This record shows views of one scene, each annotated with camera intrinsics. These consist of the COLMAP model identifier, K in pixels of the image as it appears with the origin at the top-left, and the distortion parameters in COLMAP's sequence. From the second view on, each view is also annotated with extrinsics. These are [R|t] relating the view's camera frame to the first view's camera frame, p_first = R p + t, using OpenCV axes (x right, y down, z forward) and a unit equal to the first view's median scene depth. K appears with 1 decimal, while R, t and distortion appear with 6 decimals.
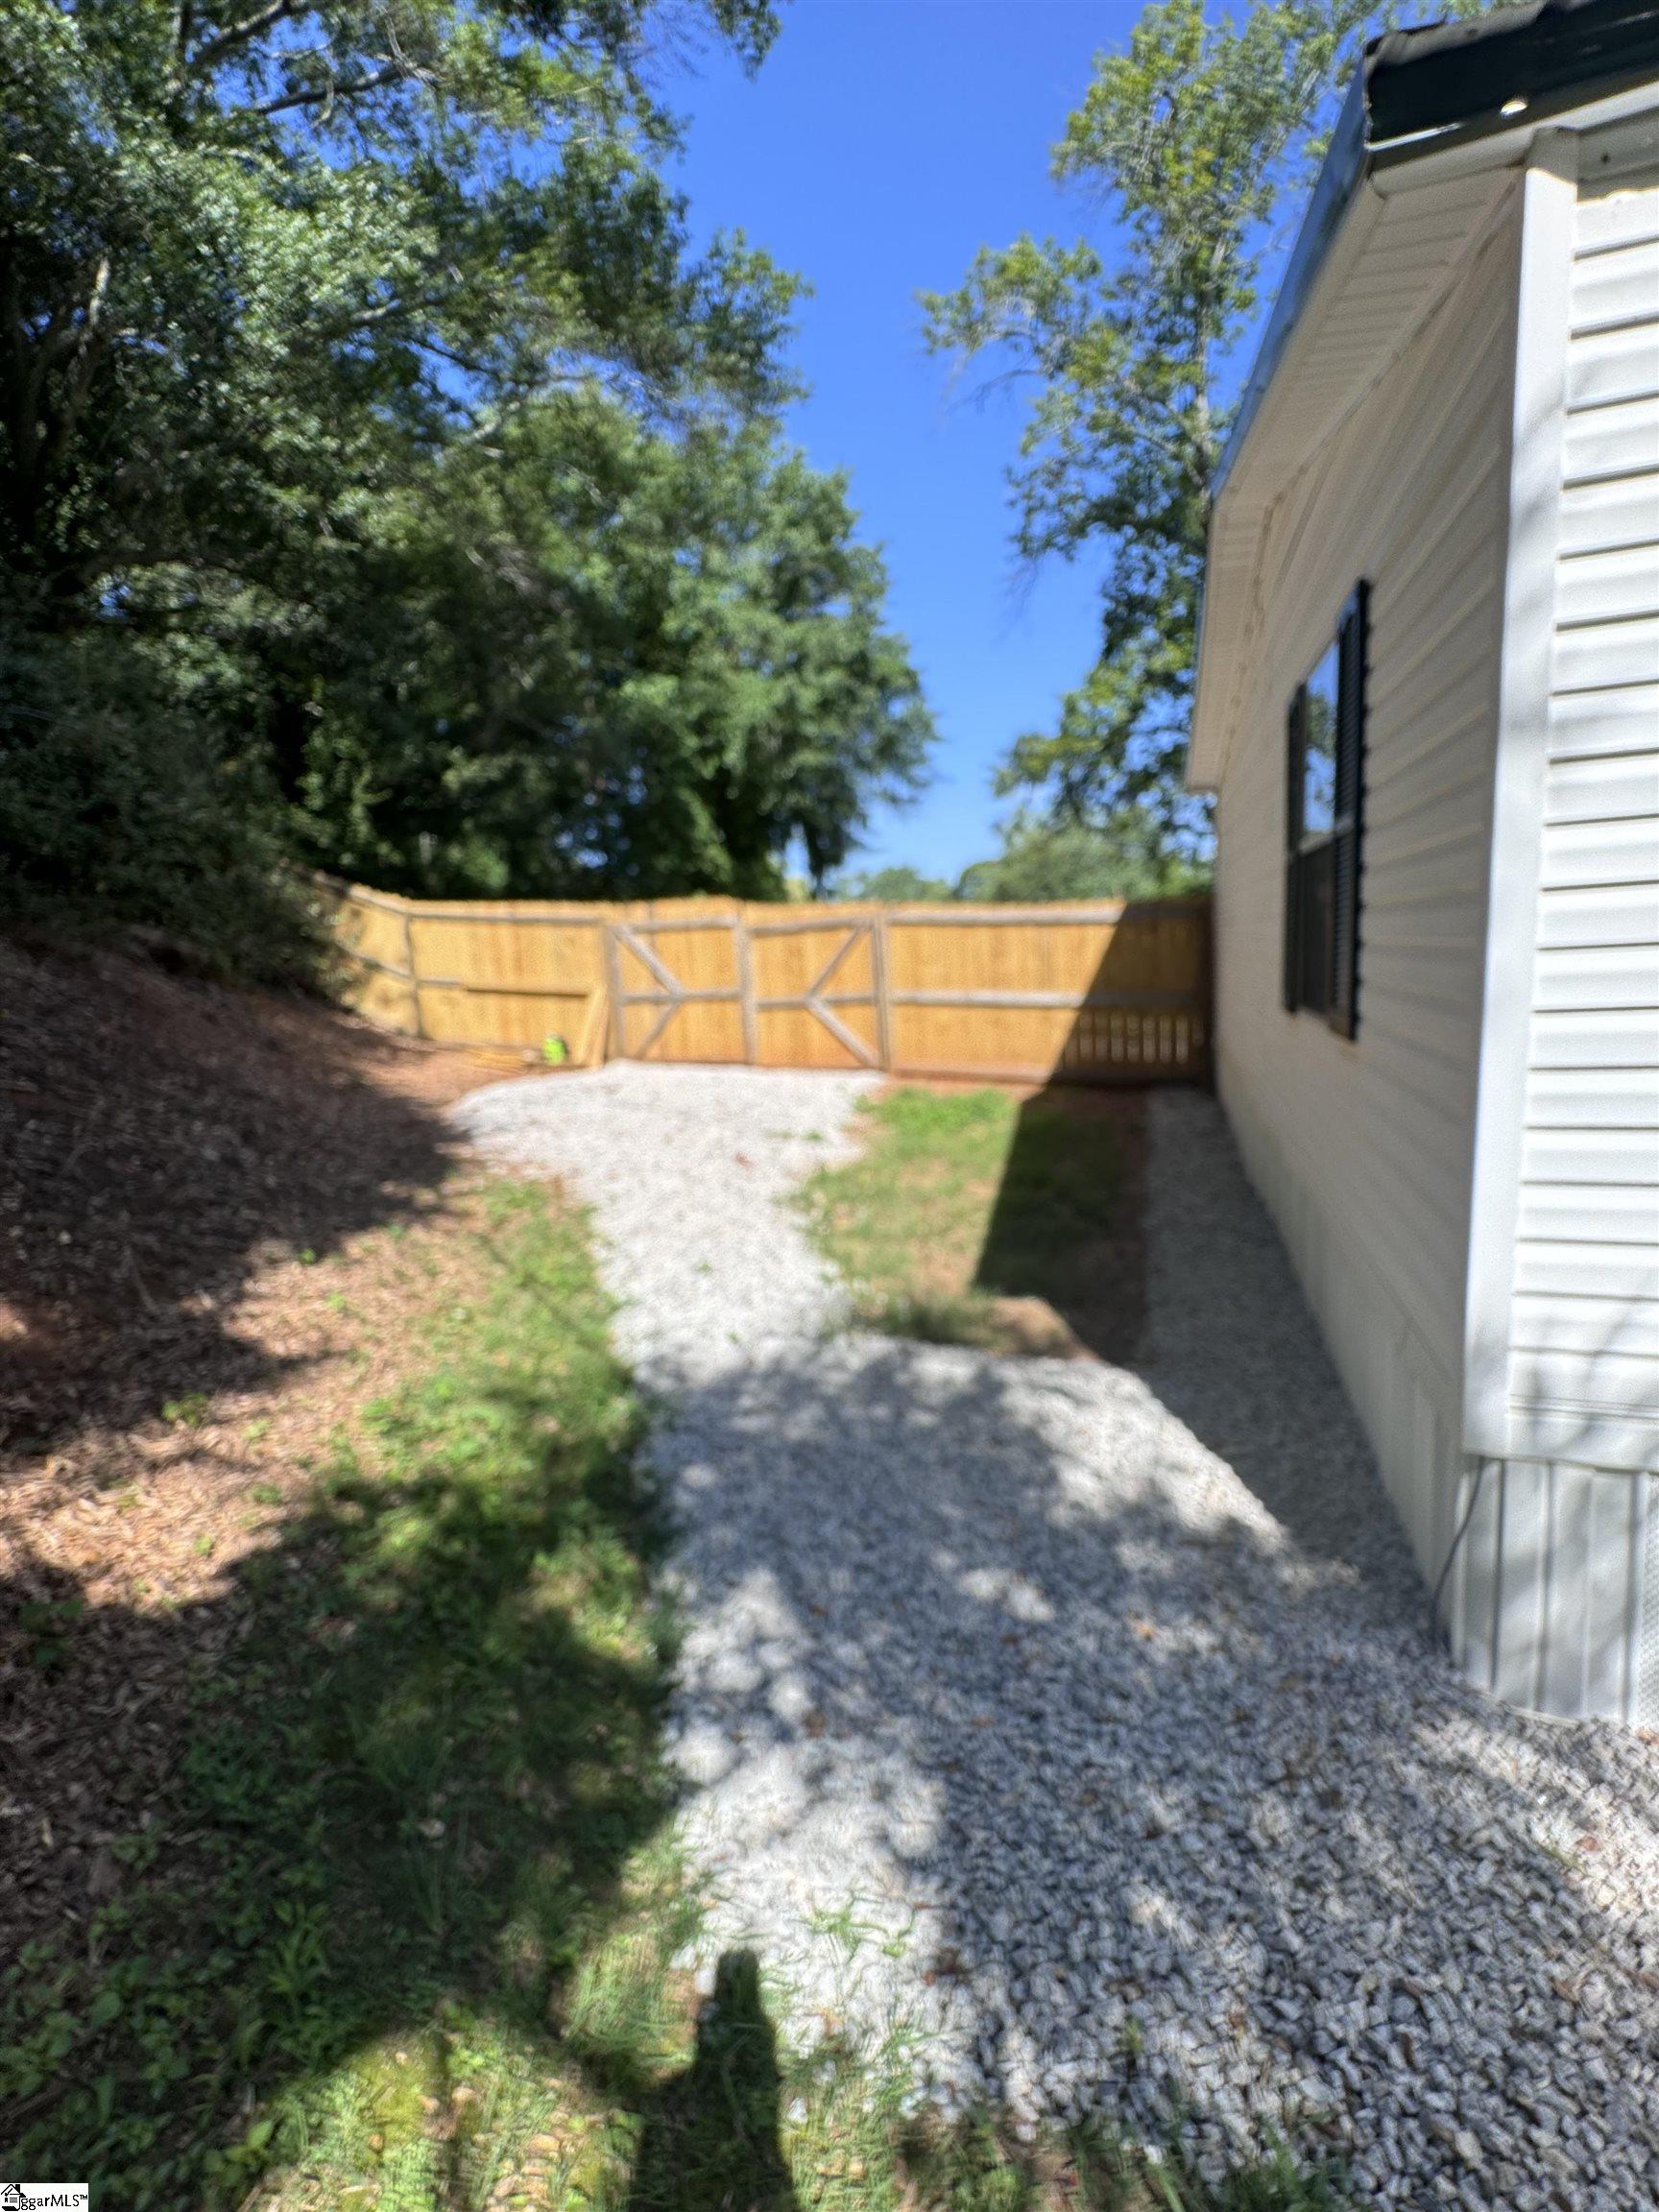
lens RADIAL K [[881.8, 0, 833.3], [0, 881.8, 1098.8], [0, 0, 1]] dist [-0.001844, 0.000390]
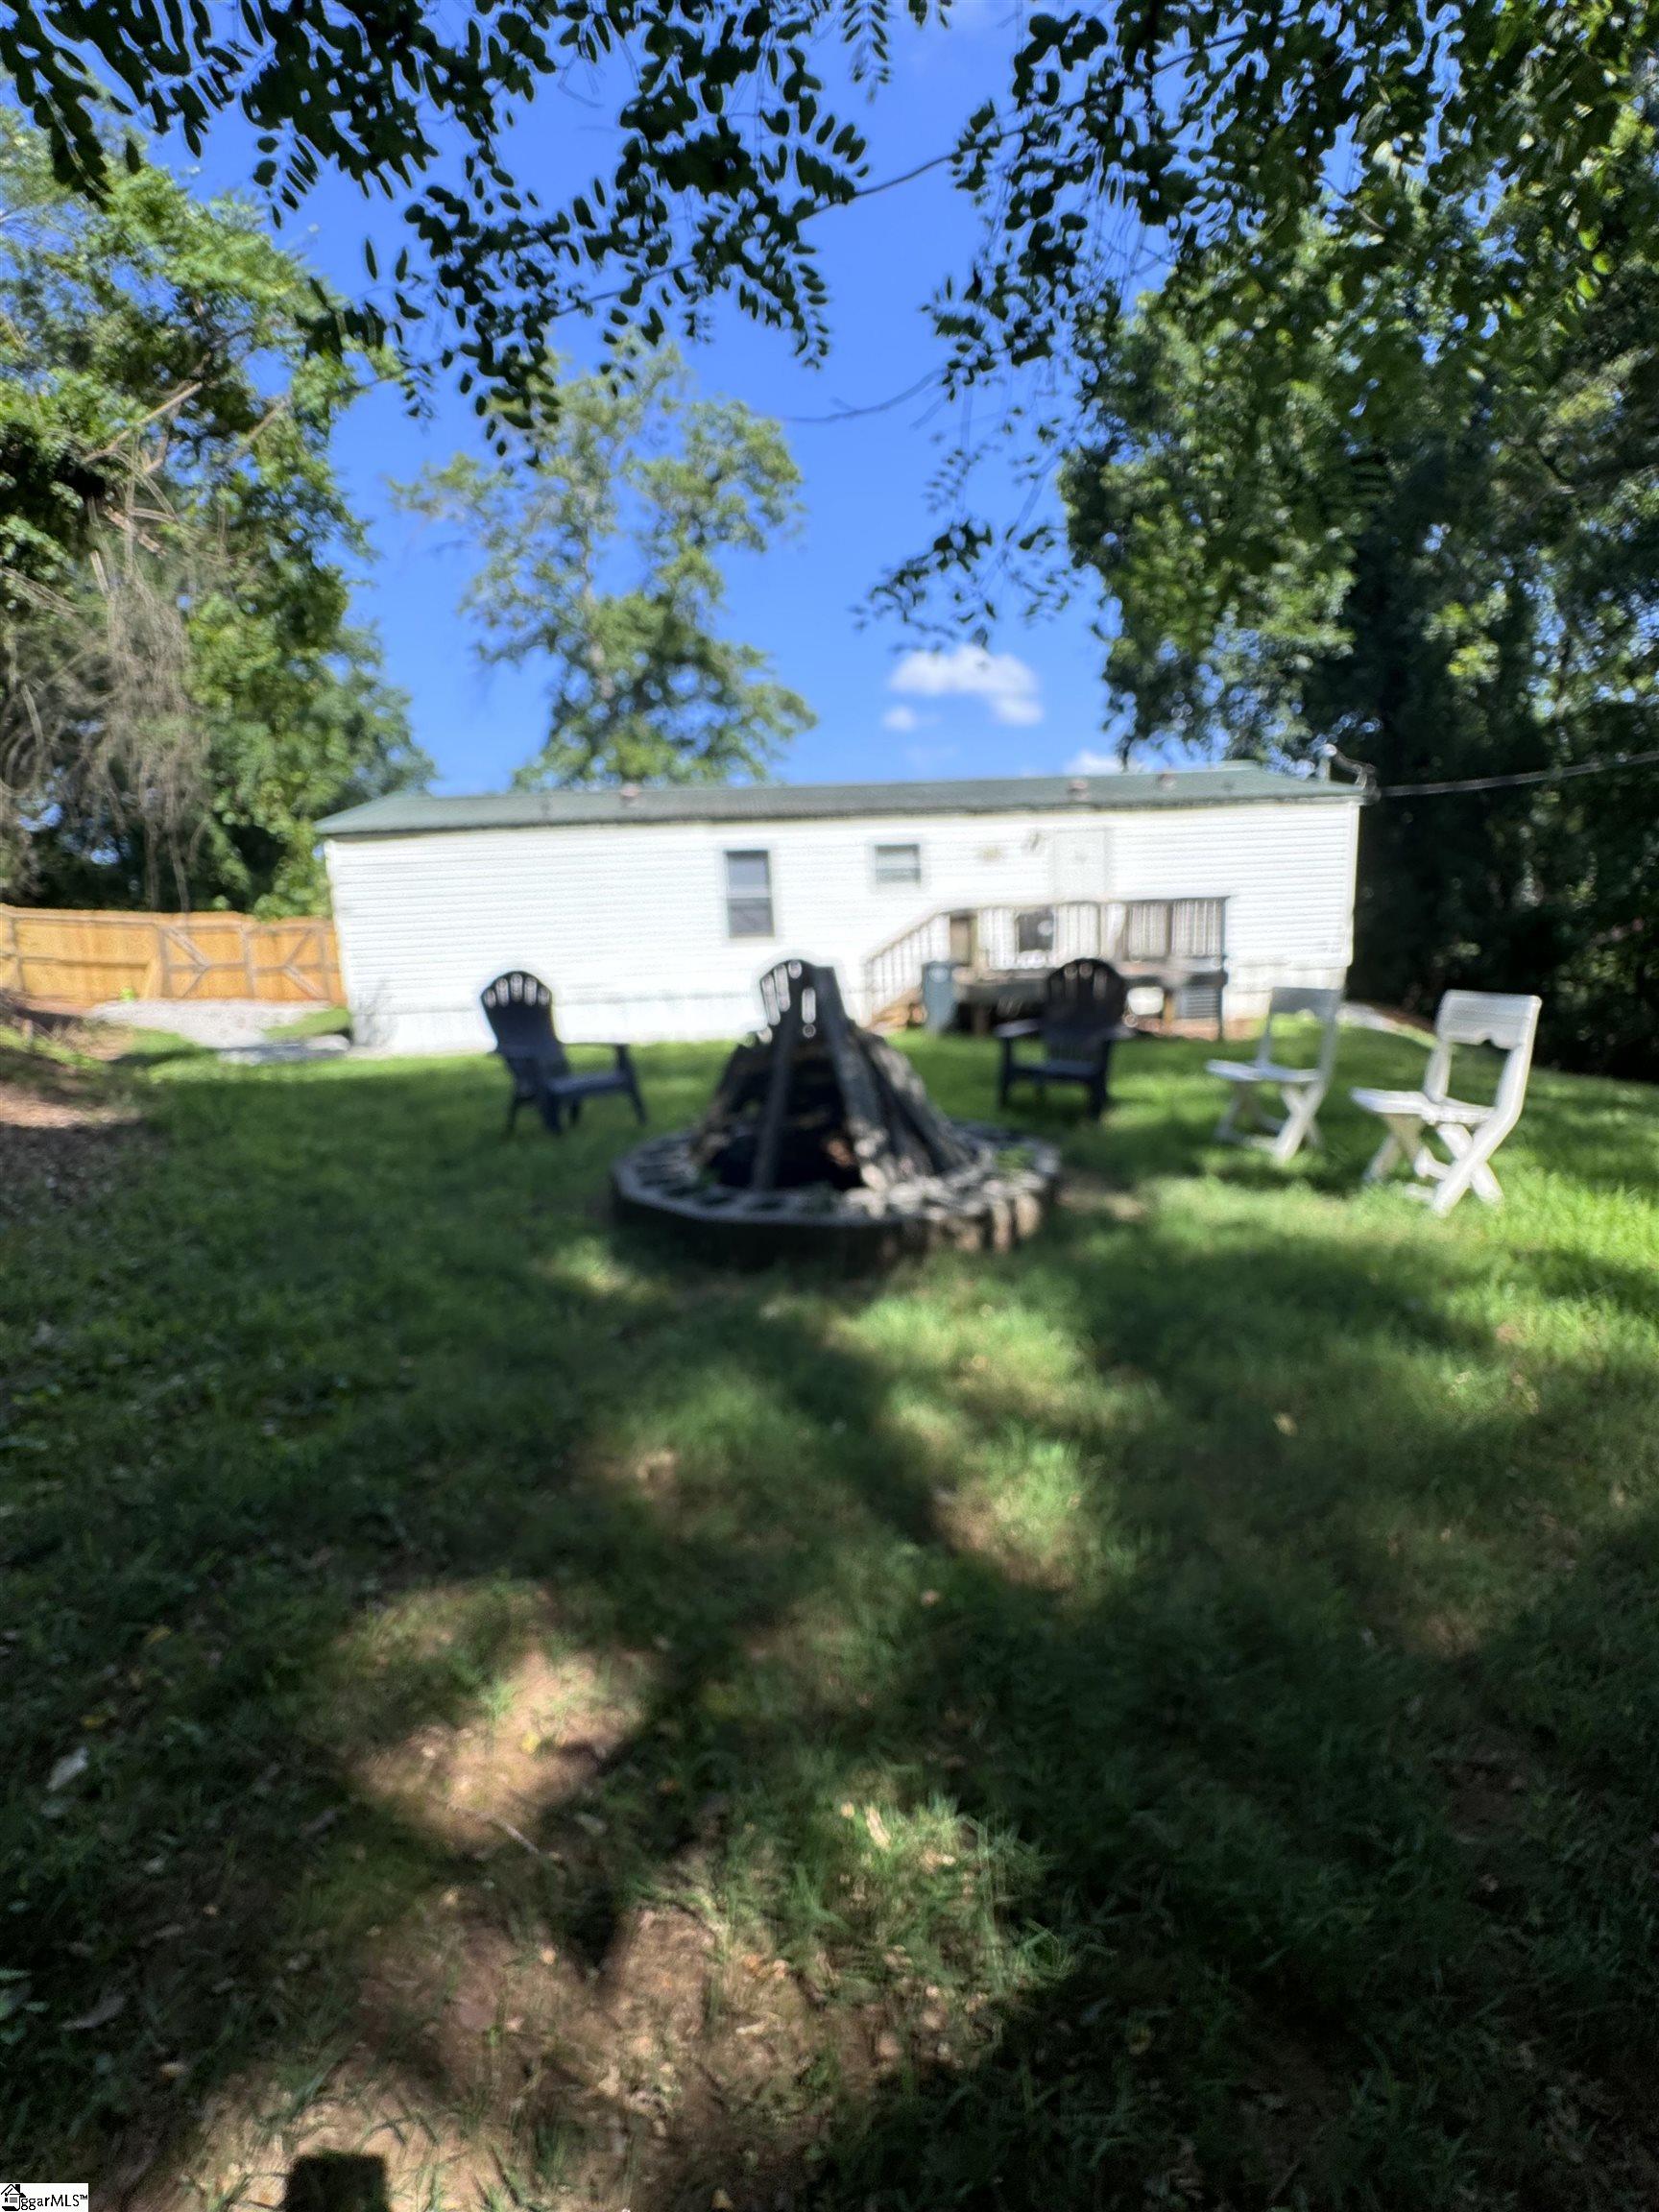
lens RADIAL K [[980.2, 0, 831.7], [0, 980.2, 1099.3], [0, 0, 1]] dist [-0.005817, -0.000400]
pose [[0.920572, -0.050224, 0.387331, 0.200139], [0.059273, 0.998176, -0.011445, 0.237885], [-0.386050, 0.033494, 0.921870, -1.250633]]
